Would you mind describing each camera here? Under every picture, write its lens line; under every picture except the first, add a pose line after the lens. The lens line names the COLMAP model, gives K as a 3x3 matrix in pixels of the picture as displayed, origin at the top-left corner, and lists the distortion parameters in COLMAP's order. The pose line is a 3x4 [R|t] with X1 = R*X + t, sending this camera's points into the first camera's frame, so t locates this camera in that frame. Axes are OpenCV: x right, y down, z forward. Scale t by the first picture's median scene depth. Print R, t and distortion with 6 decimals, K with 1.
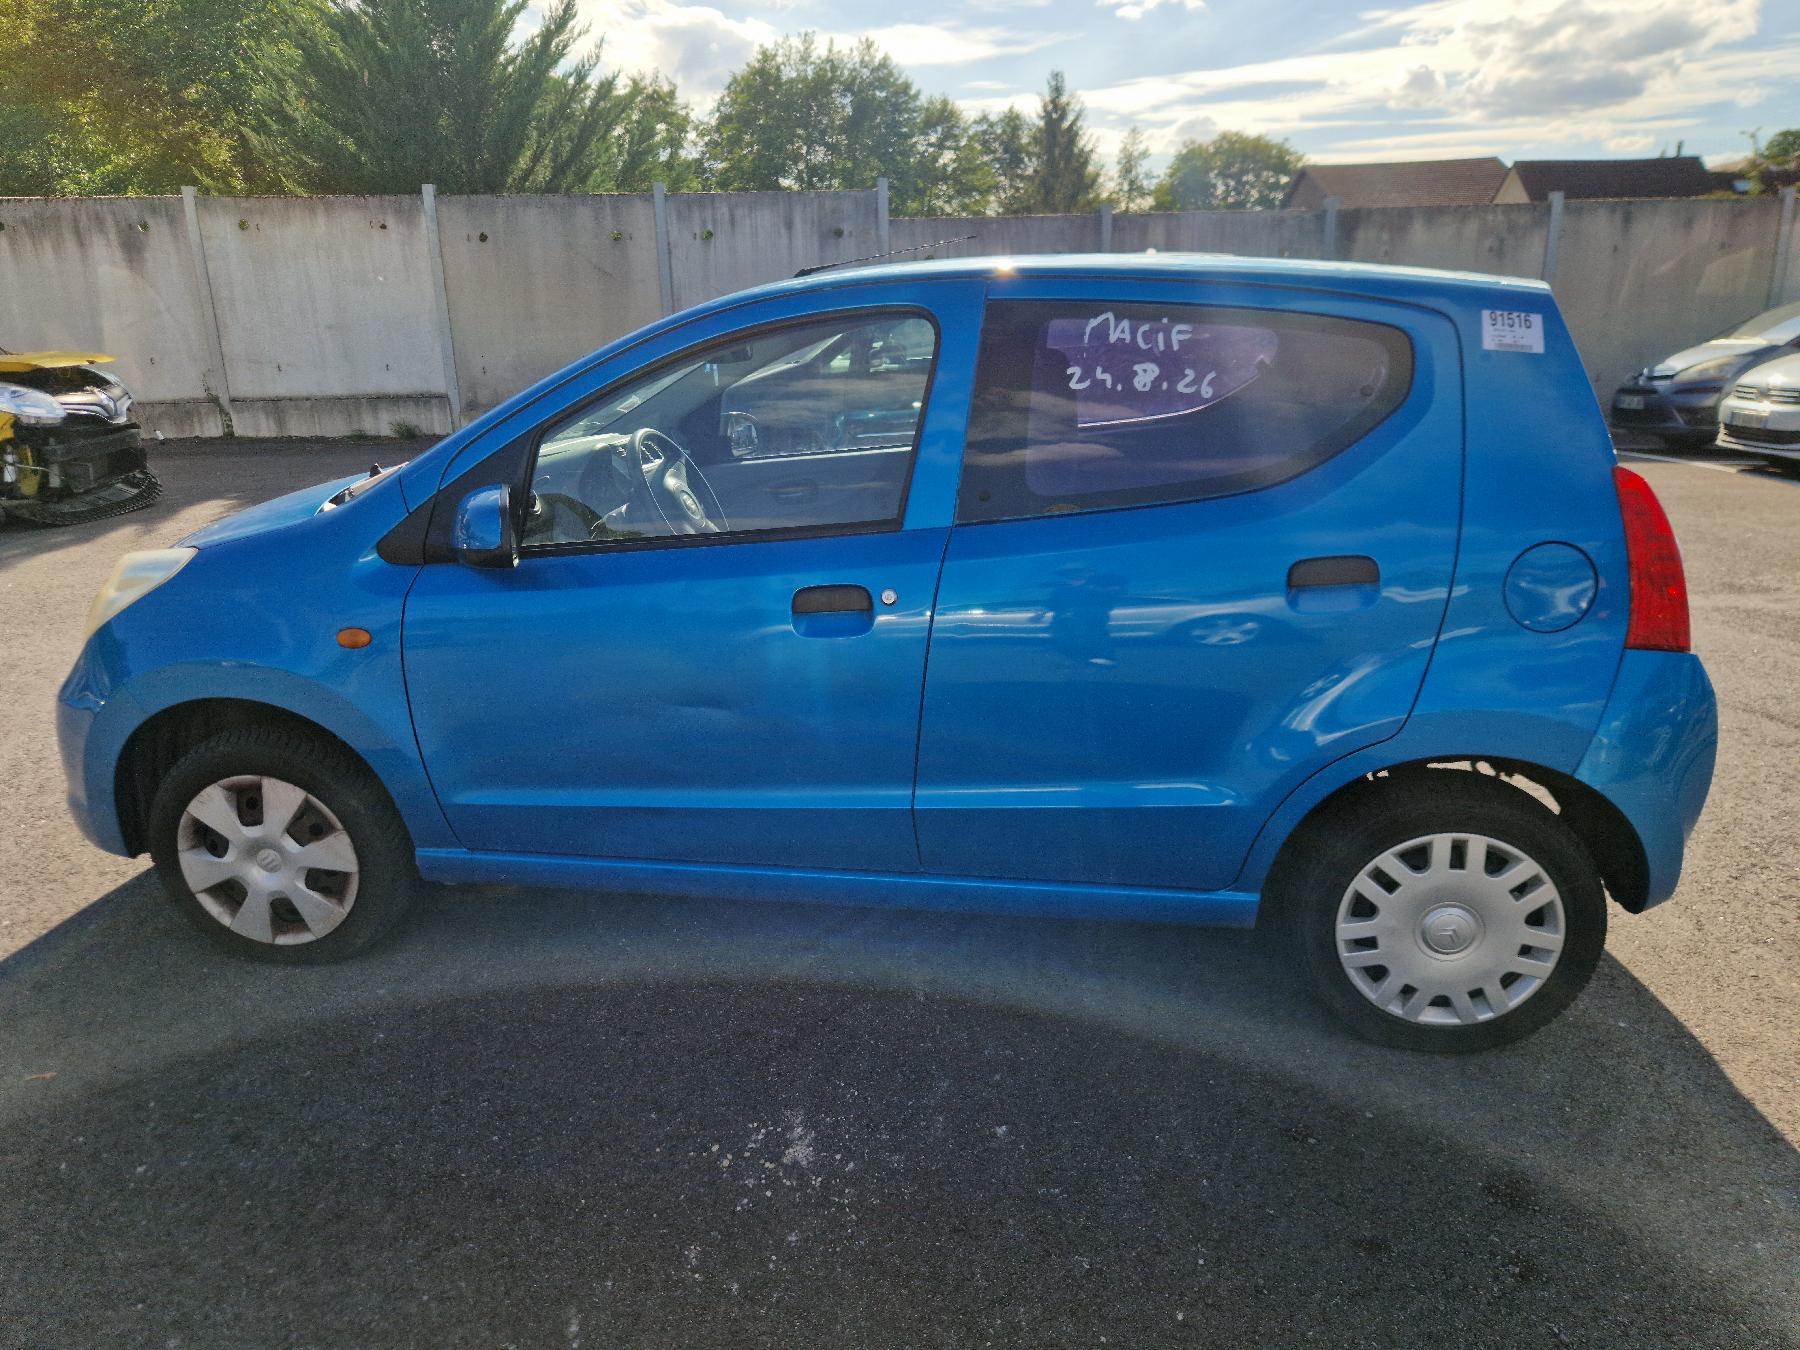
lens RADIAL K [[1246.8, 0, 900.0], [0, 1246.8, 675.0], [0, 0, 1]] dist [0.060410, -0.049926]
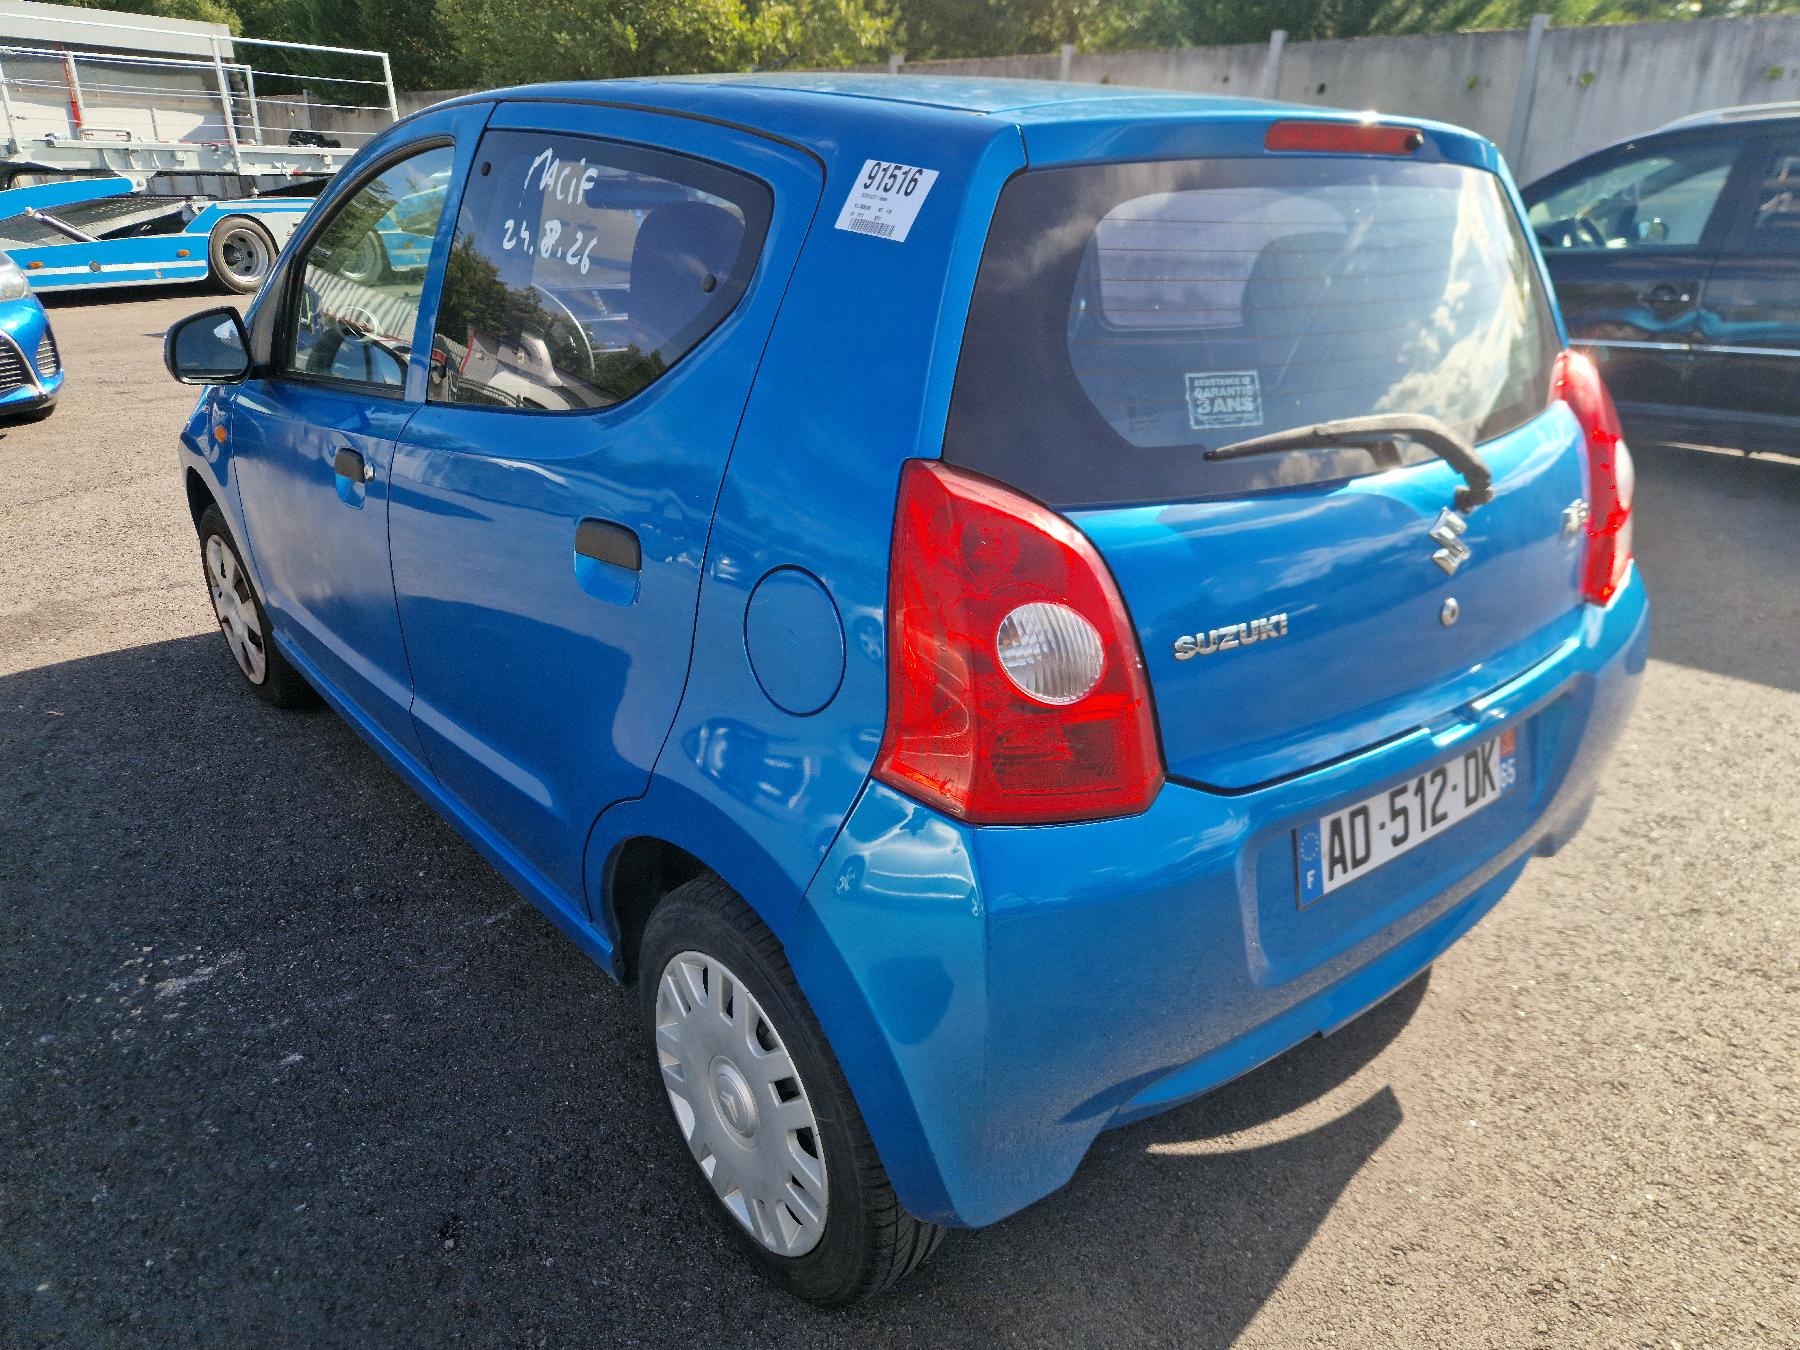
lens RADIAL K [[1246.8, 0, 900.0], [0, 1246.8, 675.0], [0, 0, 1]] dist [0.060410, -0.049926]
pose [[0.747428, 0.271843, -0.606180, 0.124246], [-0.211613, 0.962341, 0.170643, -0.022427], [0.629740, 0.000732, 0.776806, 0.076813]]
